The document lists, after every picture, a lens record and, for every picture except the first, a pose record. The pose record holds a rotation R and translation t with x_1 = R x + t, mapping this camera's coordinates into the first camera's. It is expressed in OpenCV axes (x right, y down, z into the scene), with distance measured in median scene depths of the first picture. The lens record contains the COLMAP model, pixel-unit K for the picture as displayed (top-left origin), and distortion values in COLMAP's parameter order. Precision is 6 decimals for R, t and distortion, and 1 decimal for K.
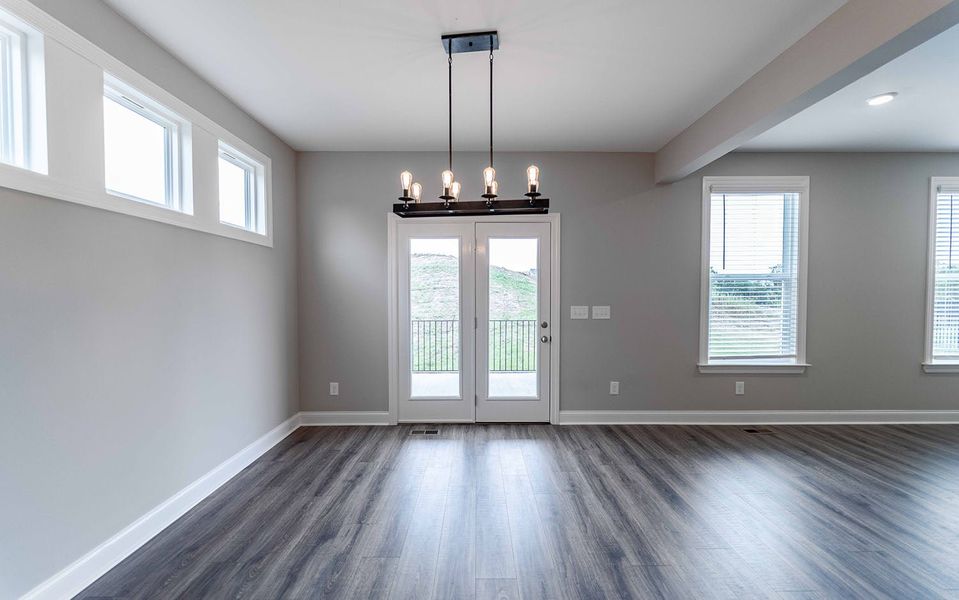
lens RADIAL K [[438.3, 0, 479.5], [0, 438.3, 300.0], [0, 0, 1]] dist [0.005902, 0.000010]
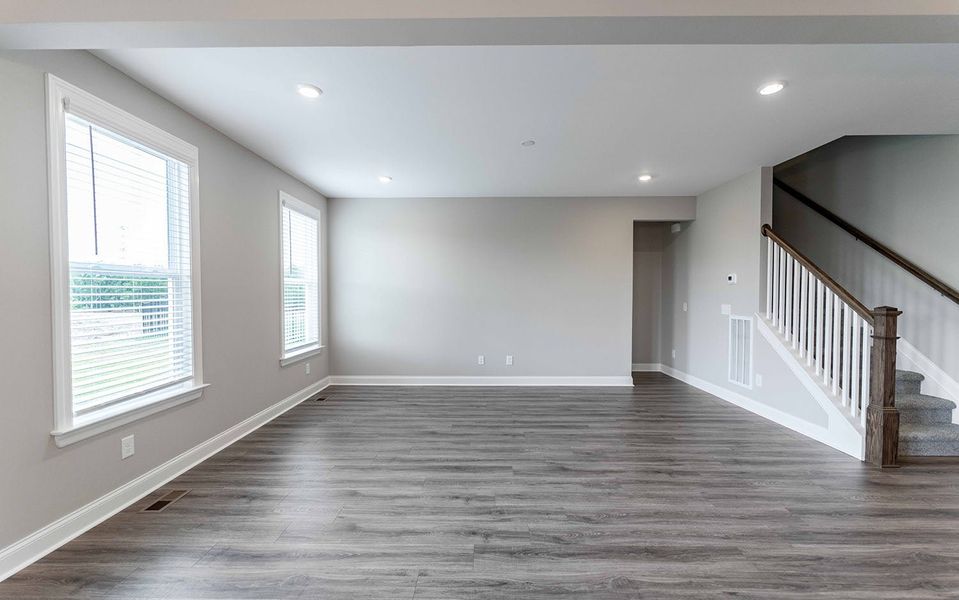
lens RADIAL K [[390.0, 0, 476.2], [0, 390.0, 302.6], [0, 0, 1]] dist [-0.001203, -0.000404]
pose [[0.024847, -0.021191, 0.999467, 0.052885], [0.019709, 0.999591, 0.020704, -0.007275], [-0.999497, 0.019184, 0.025255, 0.485241]]
